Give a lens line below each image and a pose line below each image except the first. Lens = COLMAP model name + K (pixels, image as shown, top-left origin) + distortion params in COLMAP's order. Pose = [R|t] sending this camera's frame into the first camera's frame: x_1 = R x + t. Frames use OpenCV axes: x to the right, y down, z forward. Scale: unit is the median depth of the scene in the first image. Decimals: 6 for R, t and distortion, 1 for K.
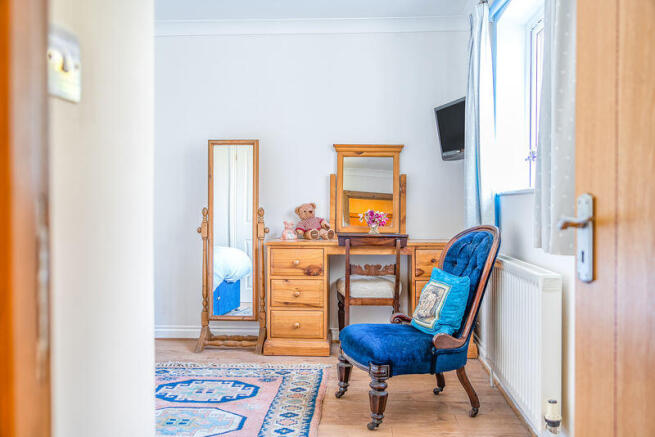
lens RADIAL K [[593.0, 0, 297.4], [0, 593.0, 217.6], [0, 0, 1]] dist [0.003402, 0.001839]
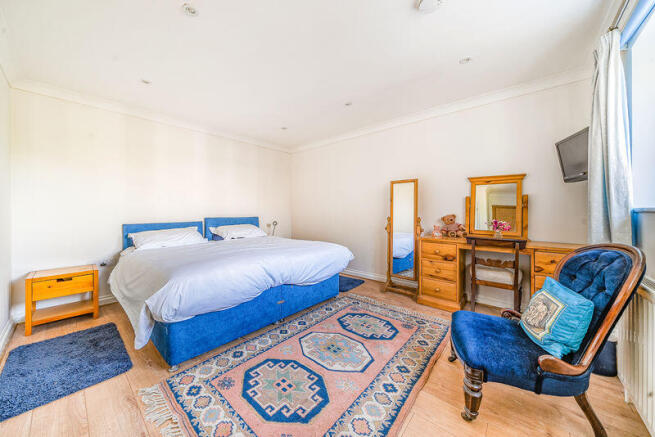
lens RADIAL K [[225.2, 0, 323.6], [0, 225.2, 213.4], [0, 0, 1]] dist [-0.007377, -0.000160]
pose [[0.821950, 0.001475, -0.569558, 0.098406], [-0.005209, 0.999974, -0.004927, -0.026419], [0.569536, 0.007017, 0.821937, 0.328116]]
